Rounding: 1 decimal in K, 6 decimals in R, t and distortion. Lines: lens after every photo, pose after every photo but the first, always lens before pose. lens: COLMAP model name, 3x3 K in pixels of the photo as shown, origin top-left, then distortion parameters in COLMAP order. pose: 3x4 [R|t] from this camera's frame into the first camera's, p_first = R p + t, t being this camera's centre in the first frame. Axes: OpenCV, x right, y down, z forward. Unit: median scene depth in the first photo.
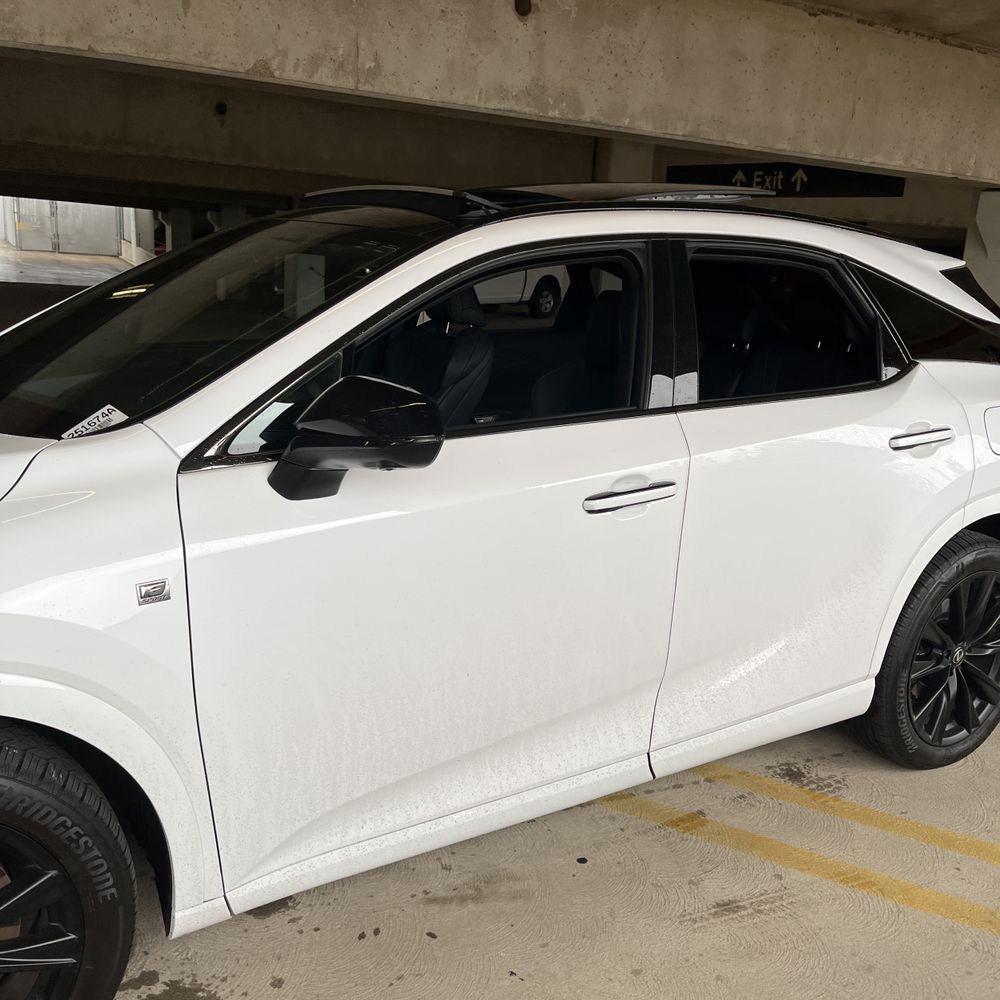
lens RADIAL K [[1009.9, 0, 498.7], [0, 1009.9, 493.9], [0, 0, 1]] dist [0.024565, 0.000000]
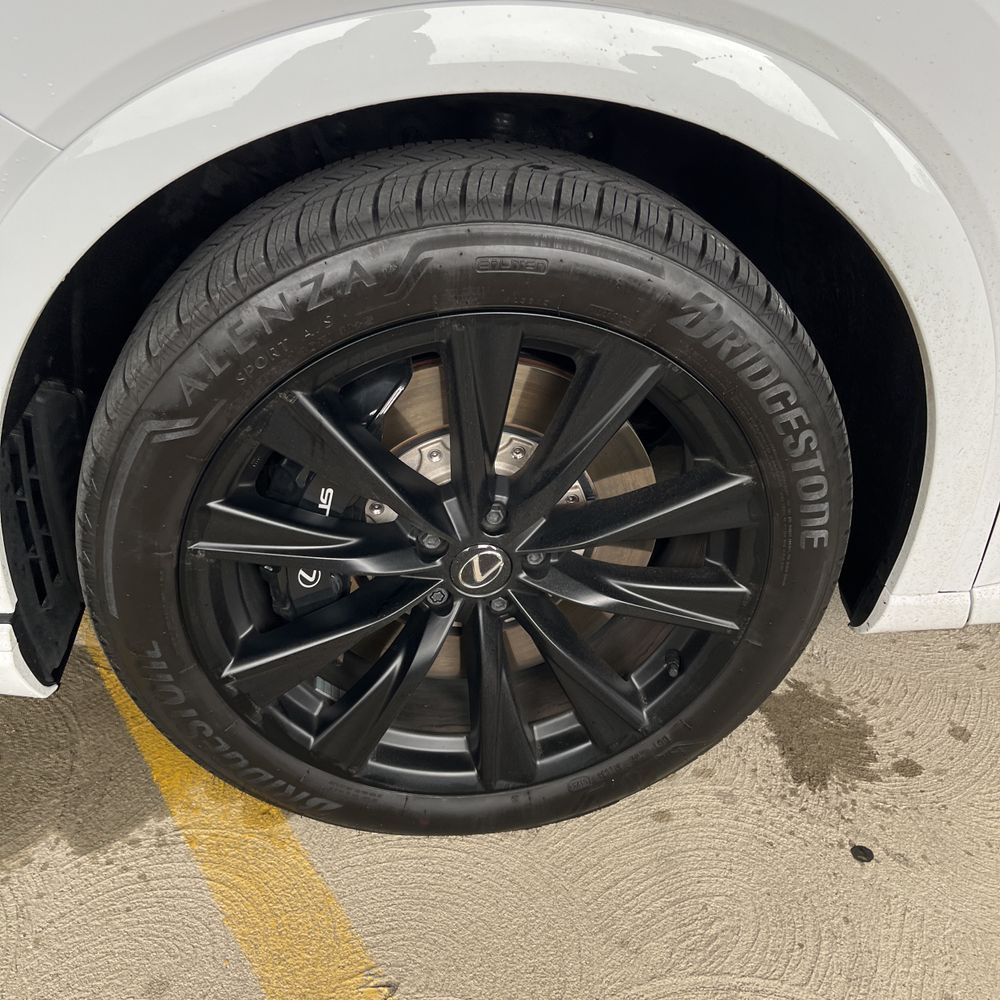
lens RADIAL K [[1009.9, 0, 488.5], [0, 1009.9, 480.7], [0, 0, 1]] dist [0.024565, 0.000000]
pose [[0.897639, 0.221016, -0.381309, -0.235329], [-0.110218, 0.950253, 0.291327, 0.150617], [0.426728, -0.219479, 0.877344, 0.296550]]
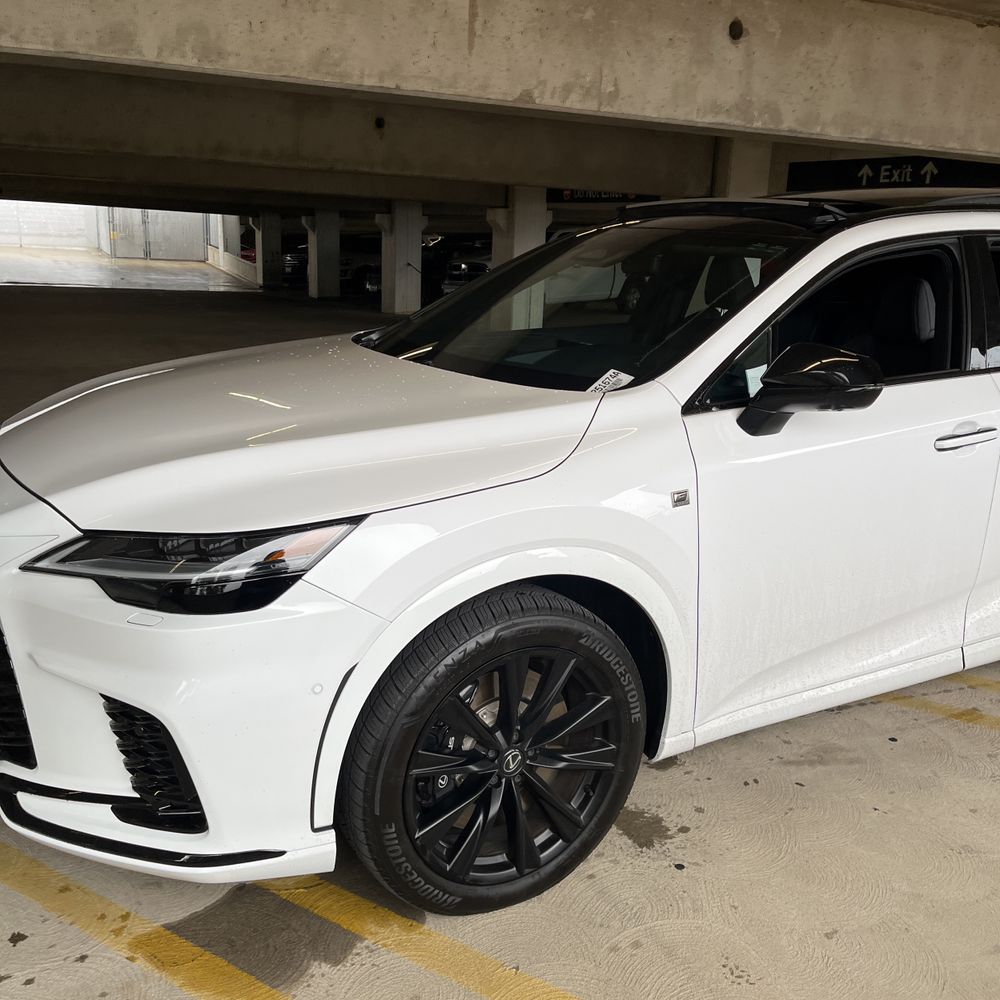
lens RADIAL K [[1009.9, 0, 497.4], [0, 1009.9, 494.1], [0, 0, 1]] dist [0.024565, 0.000000]
pose [[0.998392, -0.009461, -0.055885, -0.343387], [0.009627, 0.999950, 0.002716, 0.056329], [0.055857, -0.003250, 0.998433, -0.276189]]
